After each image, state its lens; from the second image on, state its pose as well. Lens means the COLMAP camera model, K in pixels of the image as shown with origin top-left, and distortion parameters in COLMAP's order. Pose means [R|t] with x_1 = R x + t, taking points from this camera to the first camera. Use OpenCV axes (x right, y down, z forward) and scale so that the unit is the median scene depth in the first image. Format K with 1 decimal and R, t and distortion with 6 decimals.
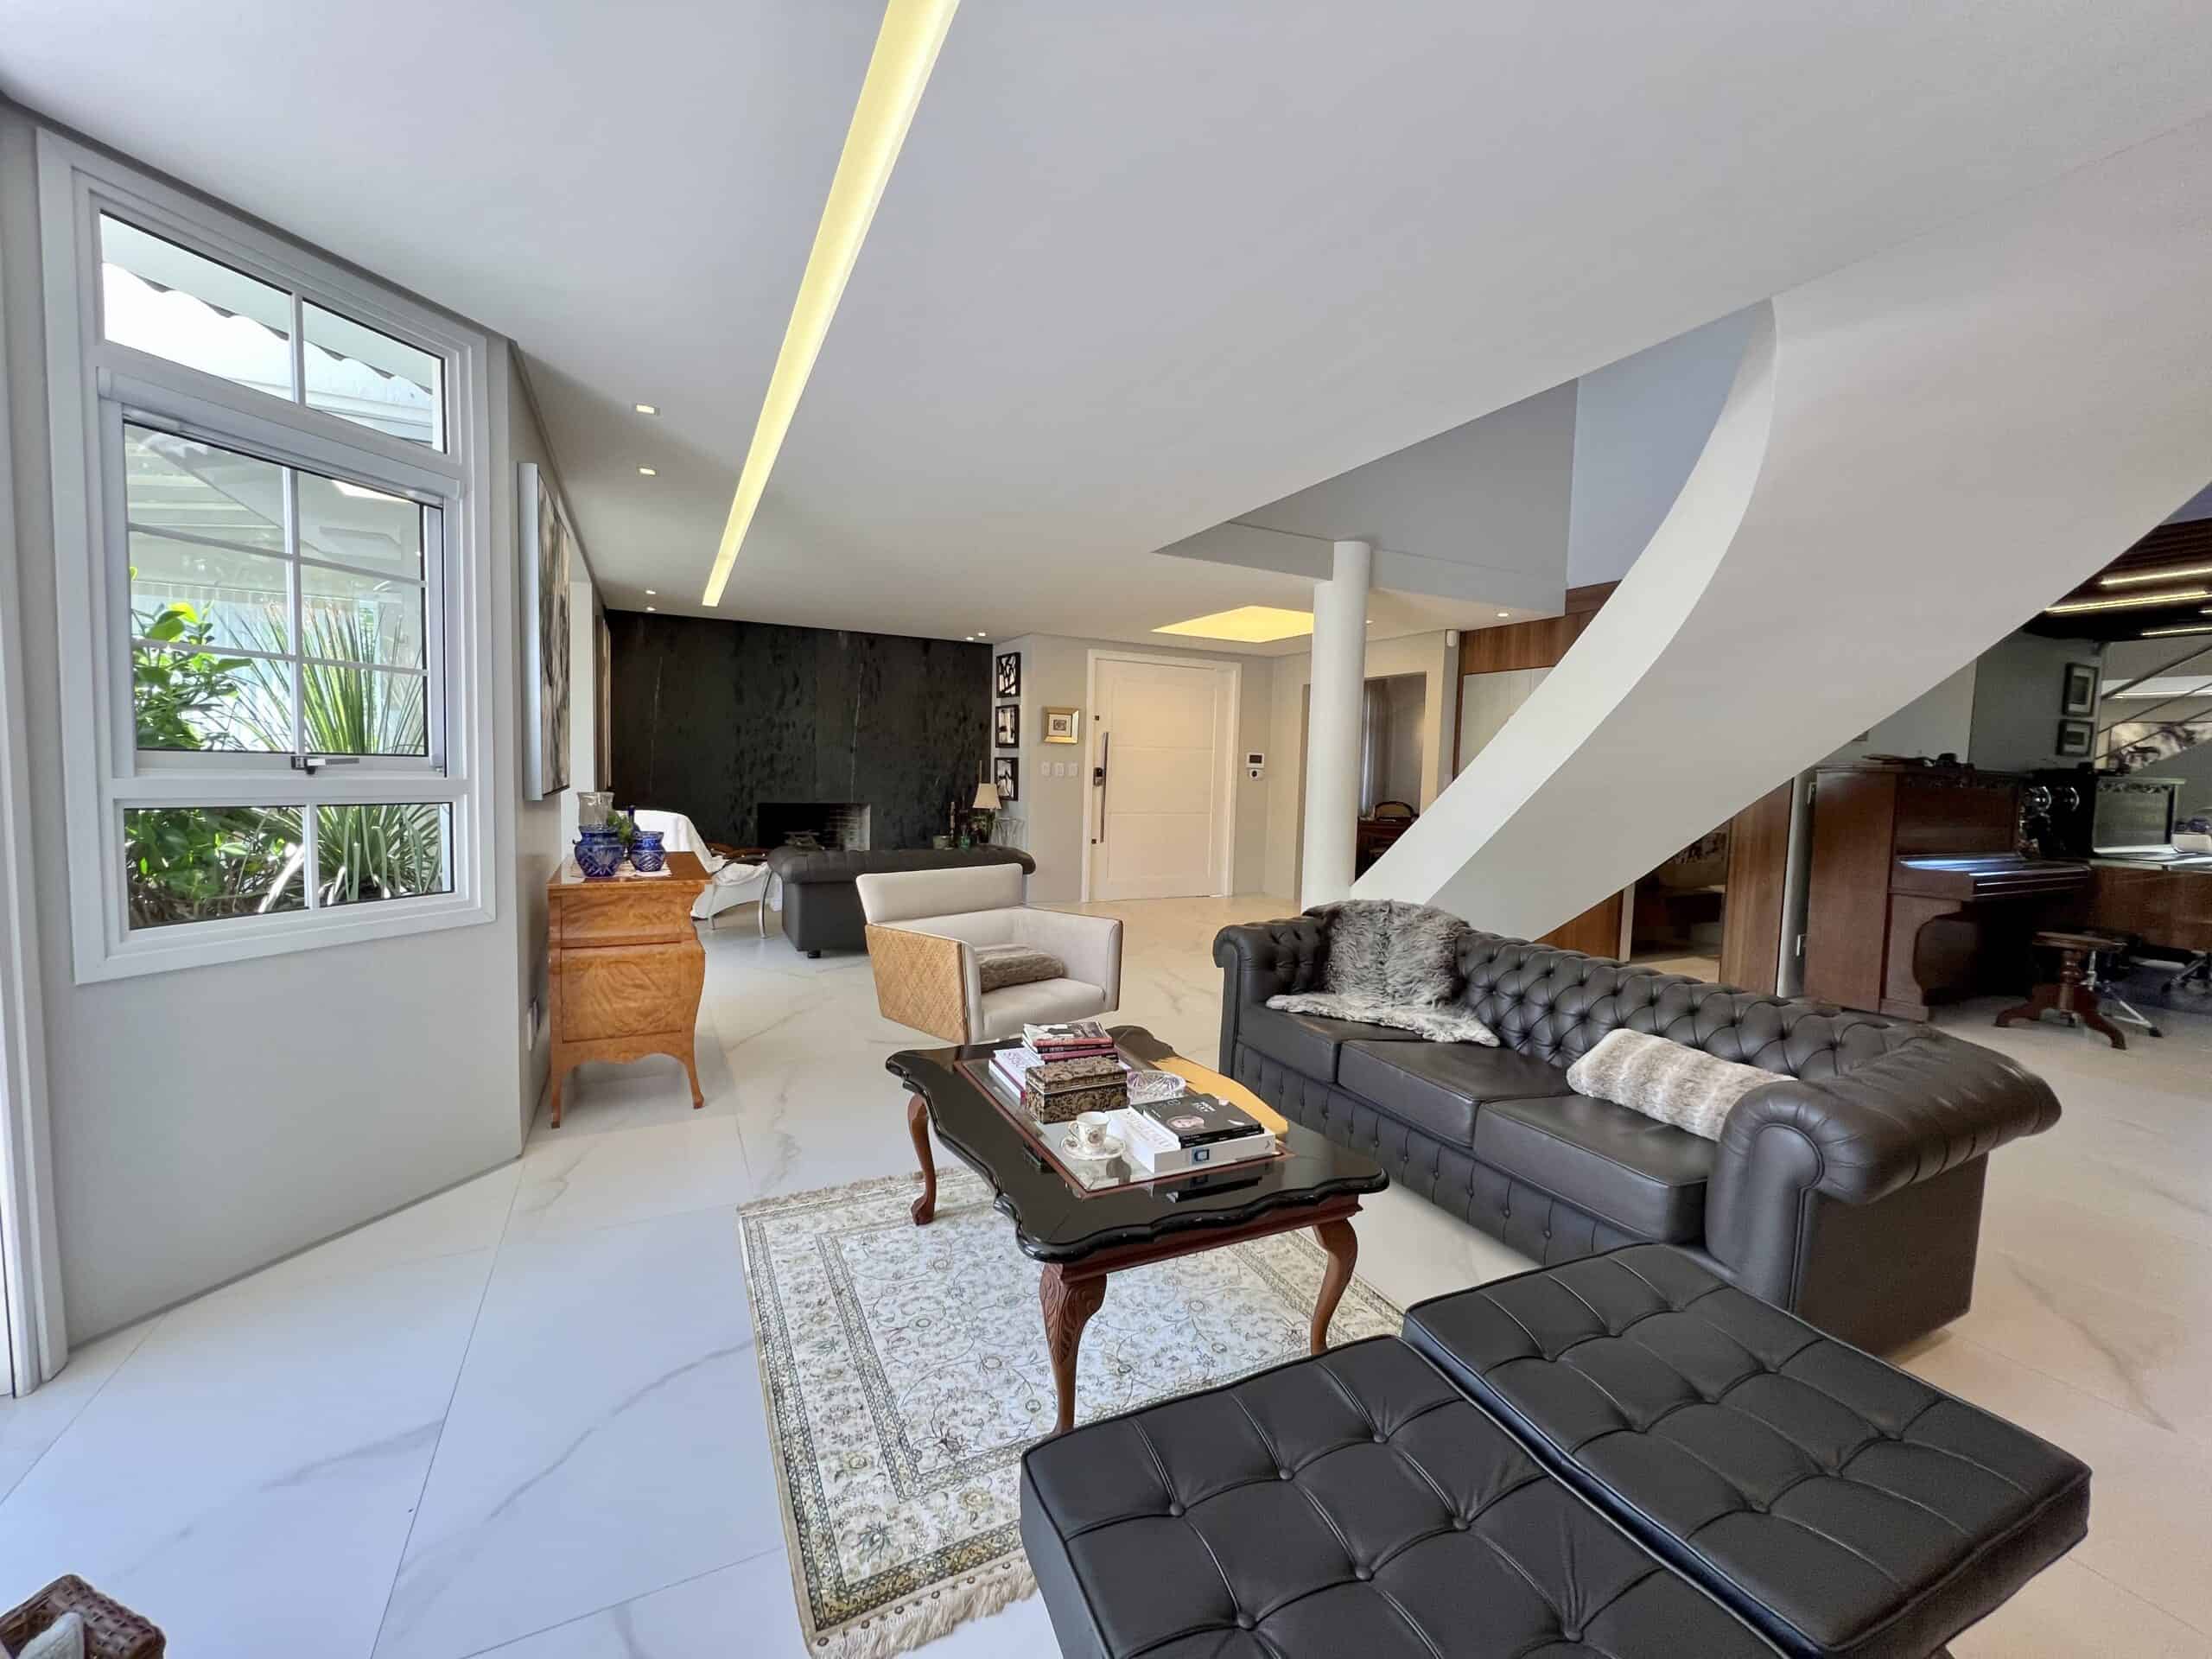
lens RADIAL K [[889.7, 0, 1106.7], [0, 889.7, 832.4], [0, 0, 1]] dist [-0.003837, 0.000738]
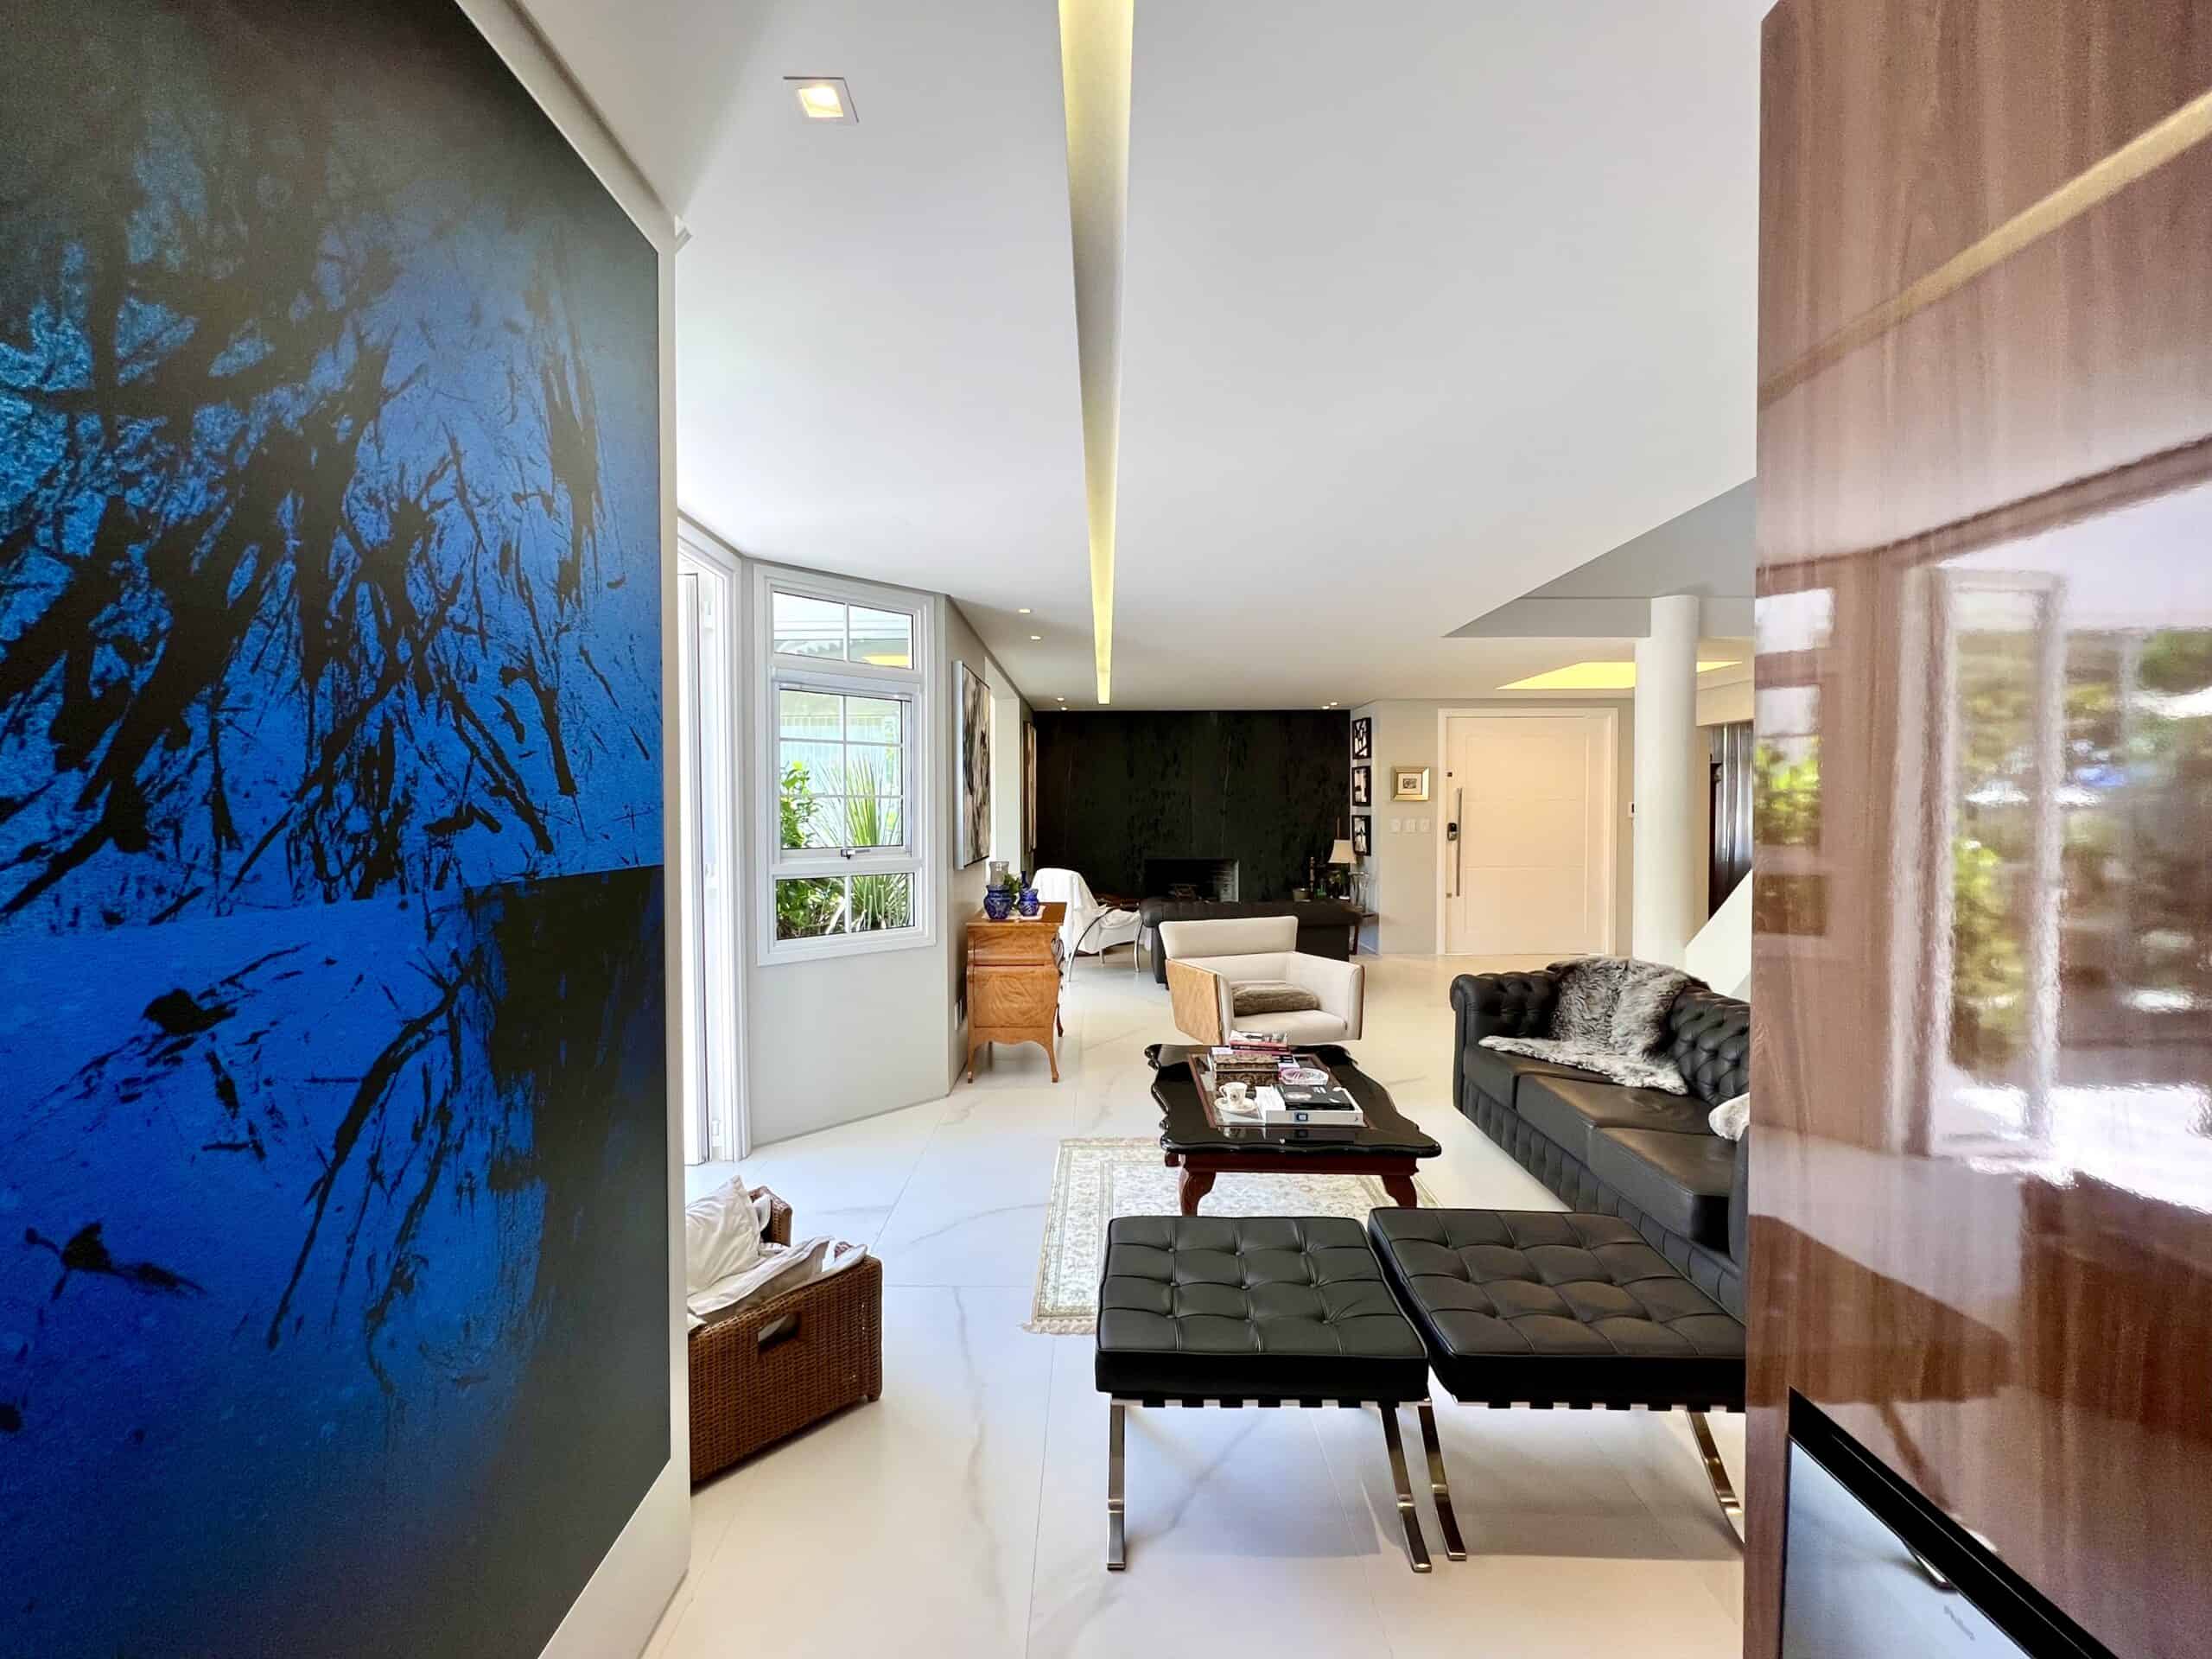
lens RADIAL K [[889.7, 0, 1100.4], [0, 889.7, 831.5], [0, 0, 1]] dist [-0.003837, 0.000738]
pose [[0.893775, -0.020266, -0.448058, 0.264163], [-0.004596, 0.998512, -0.054332, -0.017285], [0.448492, 0.050620, 0.892352, -0.276666]]
